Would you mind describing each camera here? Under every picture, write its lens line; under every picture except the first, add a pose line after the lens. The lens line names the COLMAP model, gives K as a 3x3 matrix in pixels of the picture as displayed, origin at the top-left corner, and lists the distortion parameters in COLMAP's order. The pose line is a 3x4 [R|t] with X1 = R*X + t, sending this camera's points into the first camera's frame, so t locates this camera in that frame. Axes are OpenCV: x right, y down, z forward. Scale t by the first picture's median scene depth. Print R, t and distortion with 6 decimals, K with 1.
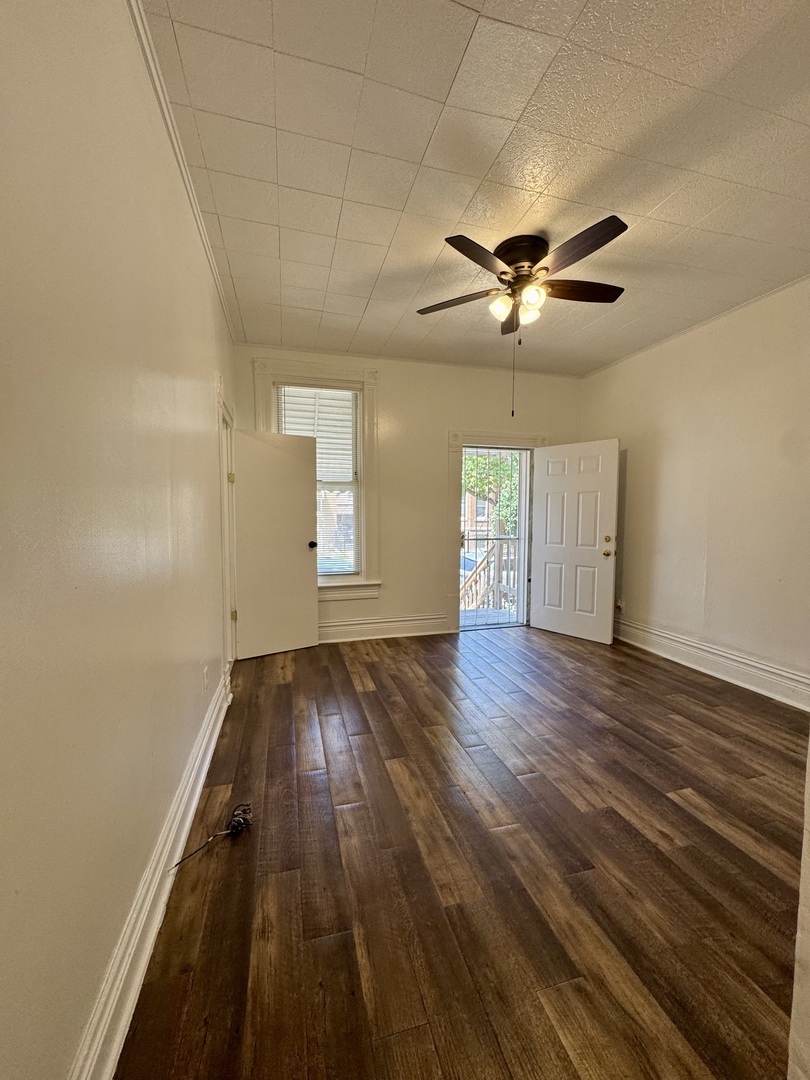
lens RADIAL K [[431.0, 0, 404.9], [0, 431.0, 538.9], [0, 0, 1]] dist [-0.003699, 0.000664]
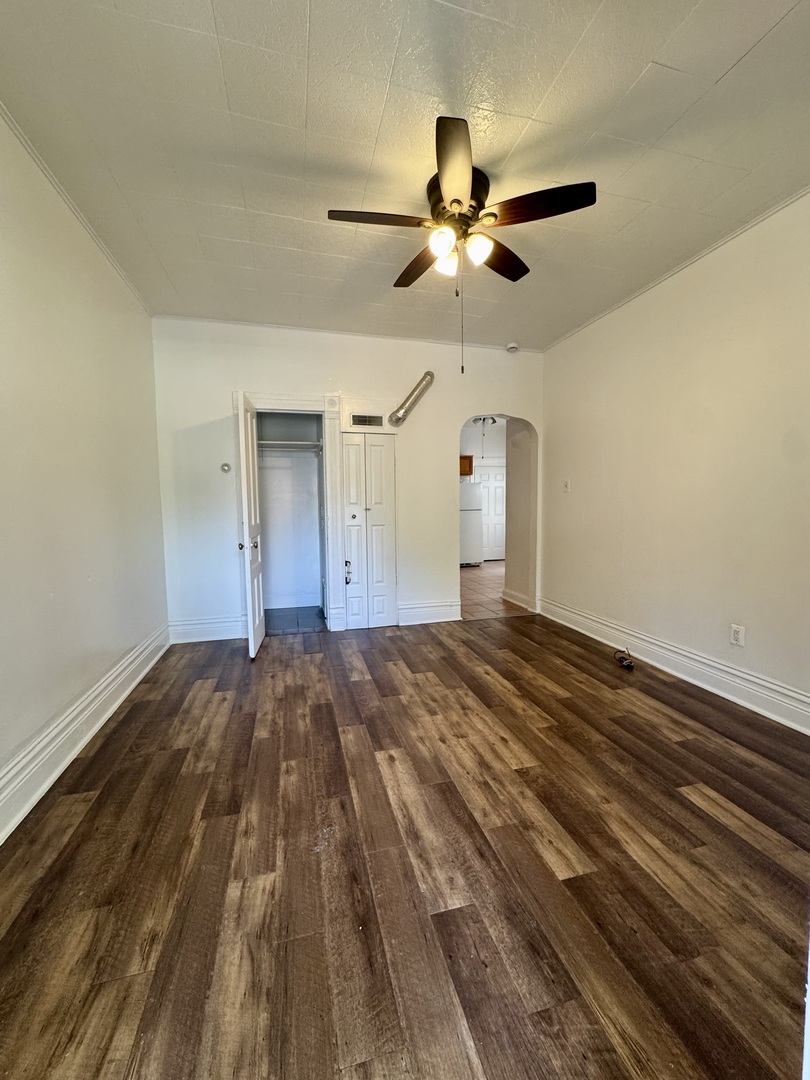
lens RADIAL K [[431.0, 0, 404.9], [0, 431.0, 538.9], [0, 0, 1]] dist [-0.003699, 0.000664]
pose [[-0.999835, 0.009398, 0.015552, 0.349378], [0.011538, 0.989548, 0.143740, -0.087521], [-0.014039, 0.143895, -0.989493, 1.859058]]
